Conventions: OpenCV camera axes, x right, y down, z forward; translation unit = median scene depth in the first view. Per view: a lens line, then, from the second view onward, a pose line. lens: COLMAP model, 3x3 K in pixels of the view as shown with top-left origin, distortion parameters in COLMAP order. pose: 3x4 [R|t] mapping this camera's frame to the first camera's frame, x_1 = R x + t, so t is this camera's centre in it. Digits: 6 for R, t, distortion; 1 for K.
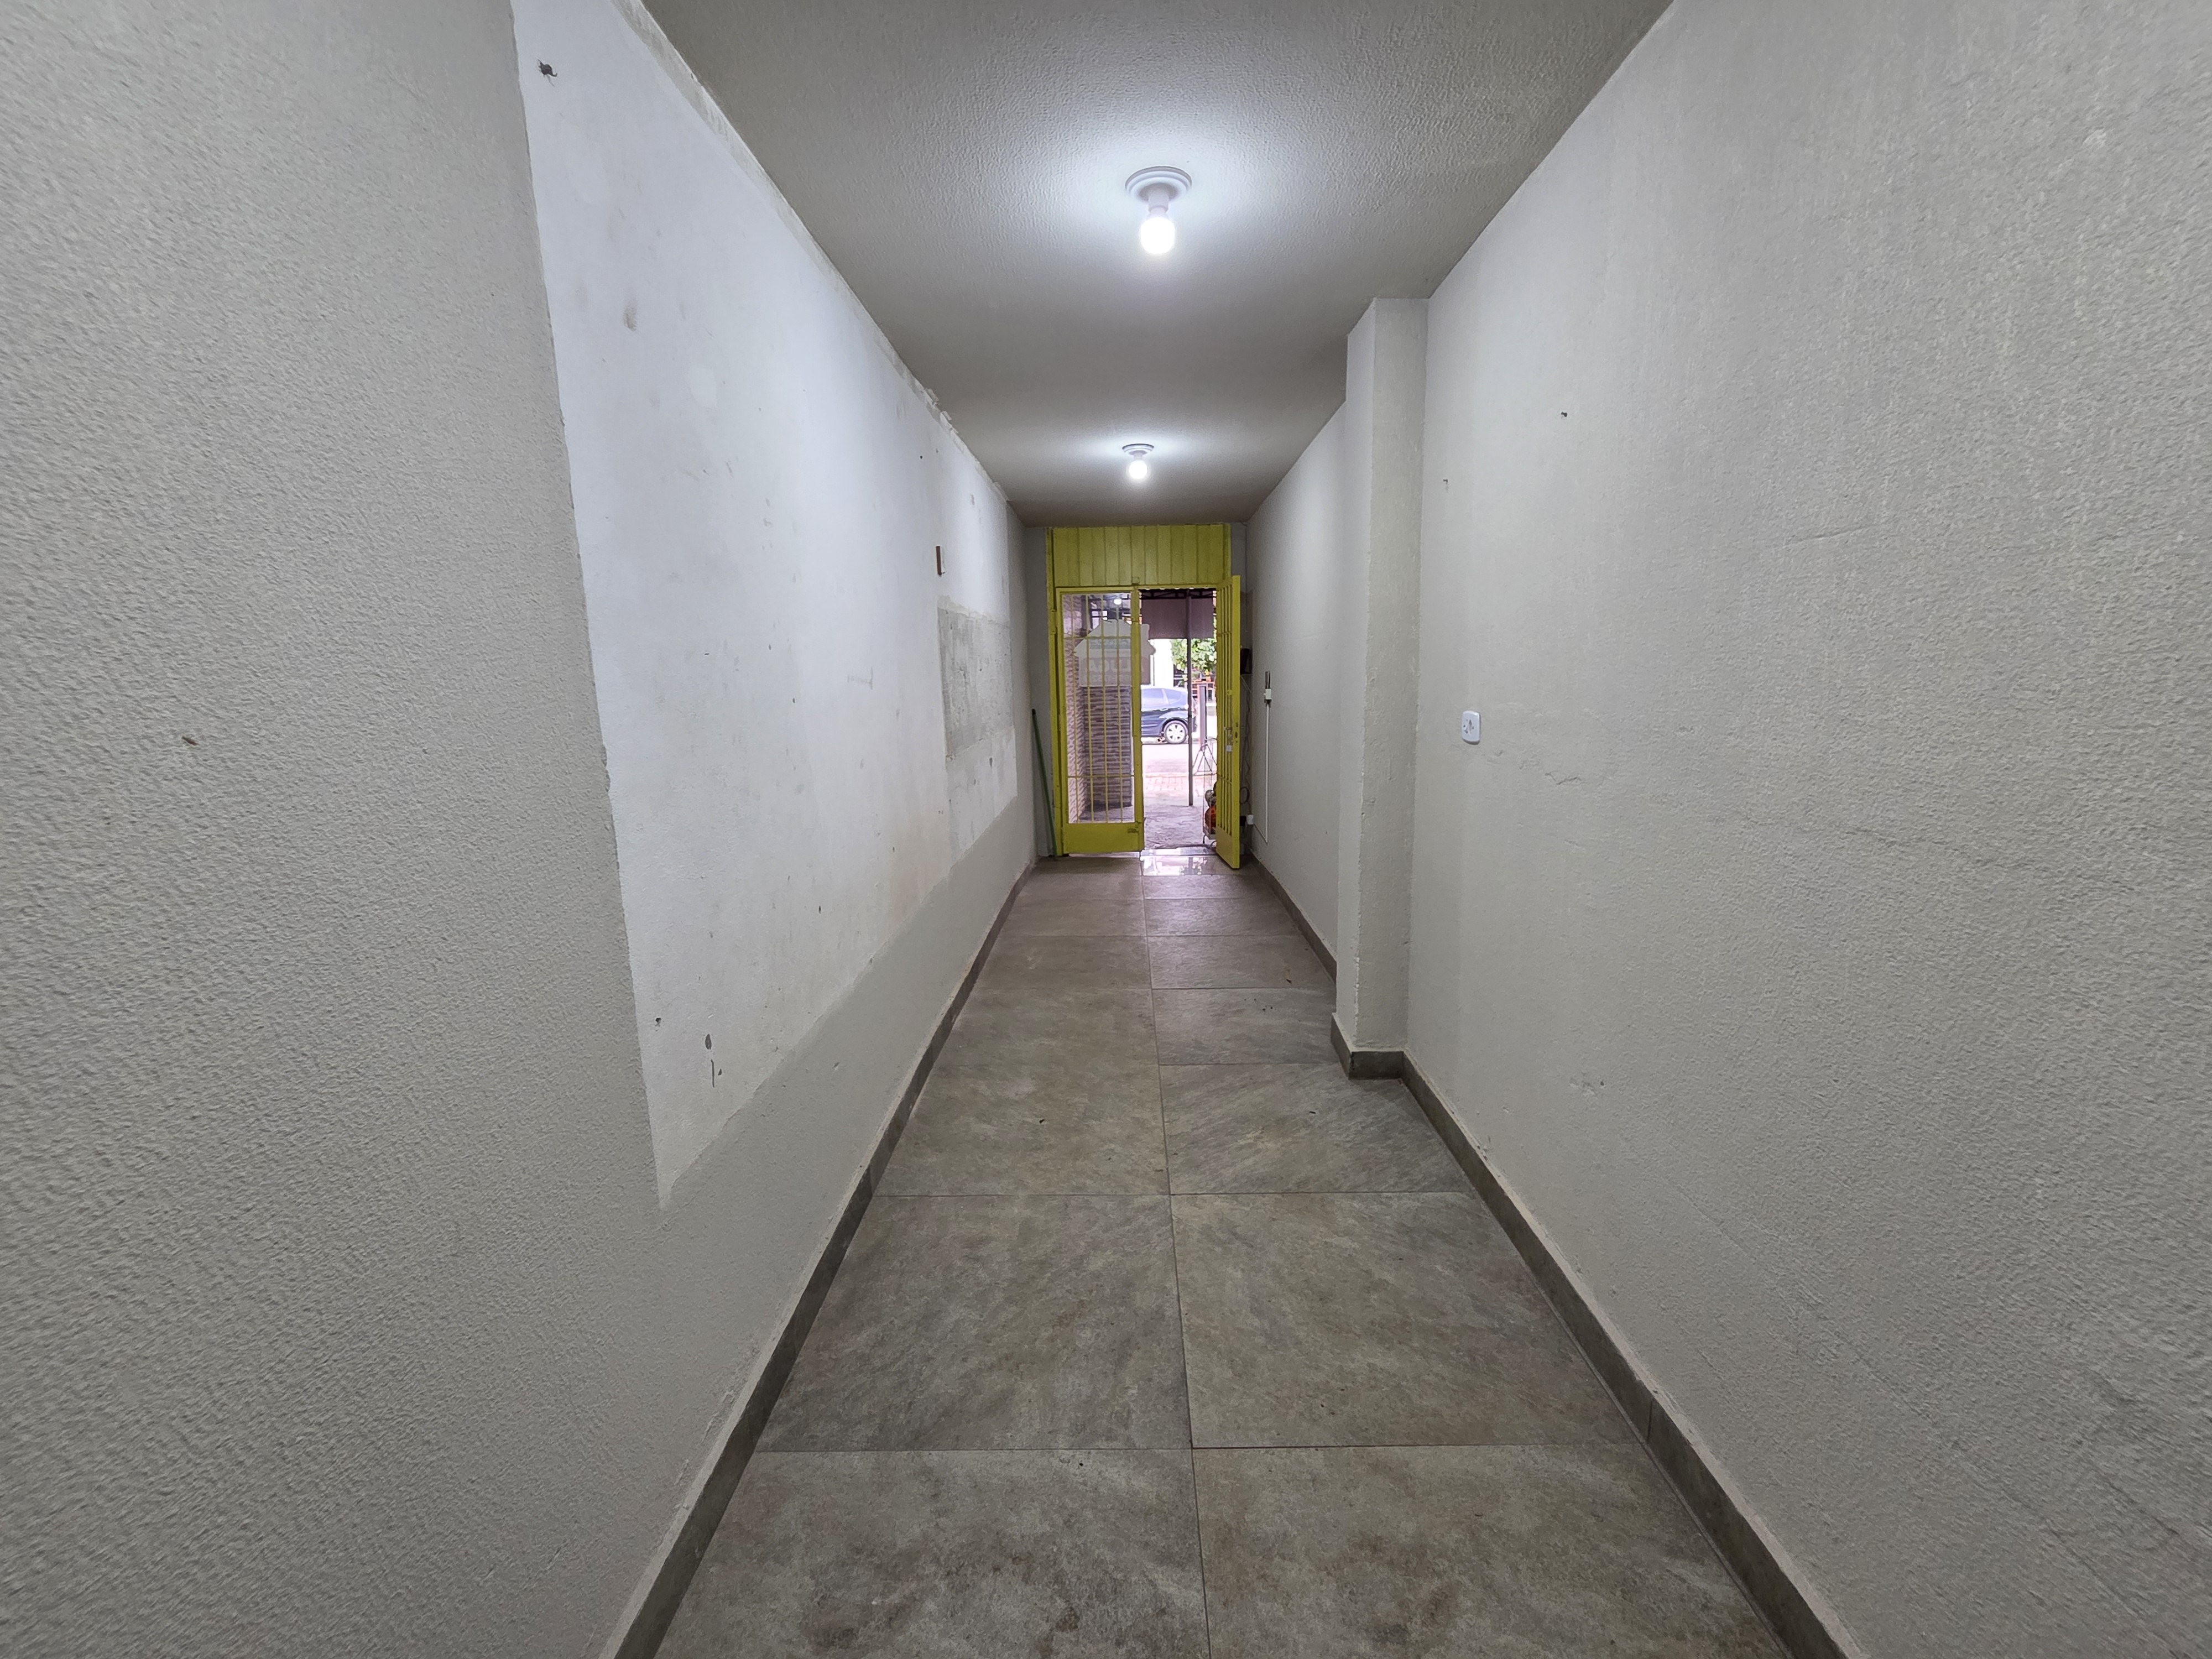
lens RADIAL K [[888.9, 0, 1106.0], [0, 888.9, 829.5], [0, 0, 1]] dist [0.000029, -0.000002]
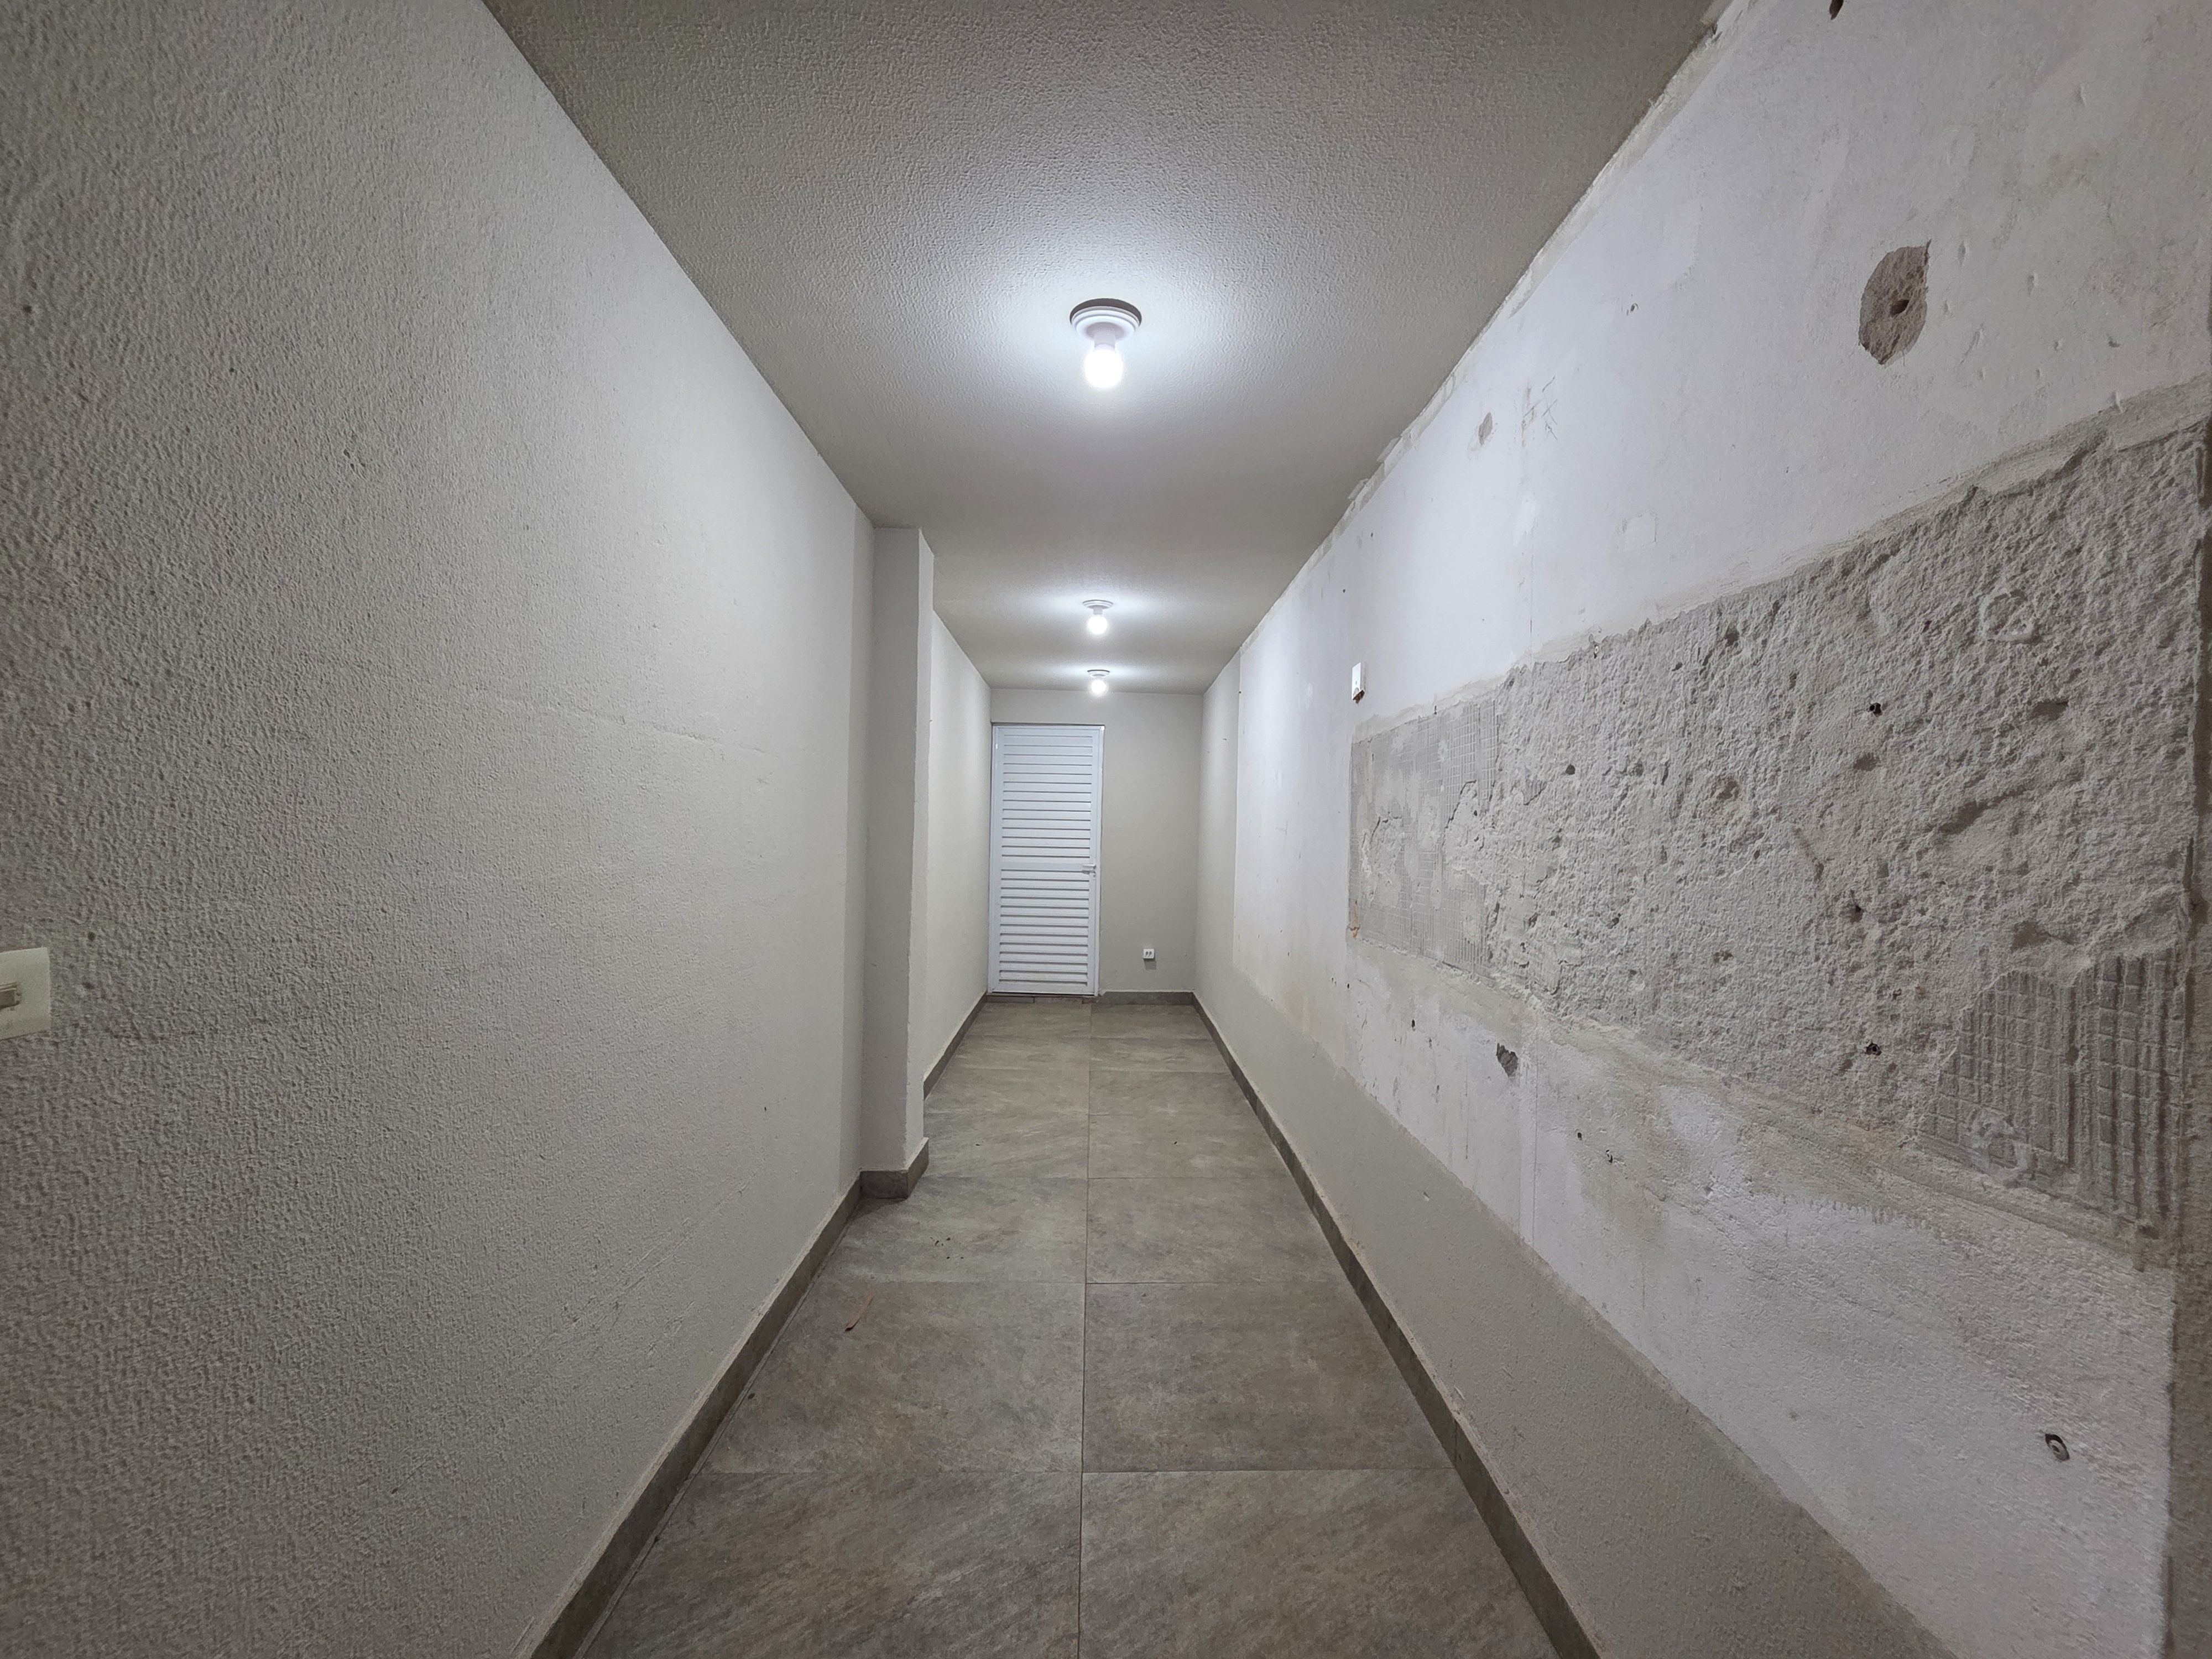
lens RADIAL K [[888.9, 0, 1106.0], [0, 888.9, 829.5], [0, 0, 1]] dist [0.000029, -0.000002]
pose [[-0.999488, 0.005767, -0.031487, 0.072699], [0.000155, 0.984498, 0.175394, -0.371600], [0.032010, 0.175299, -0.983995, 2.130006]]
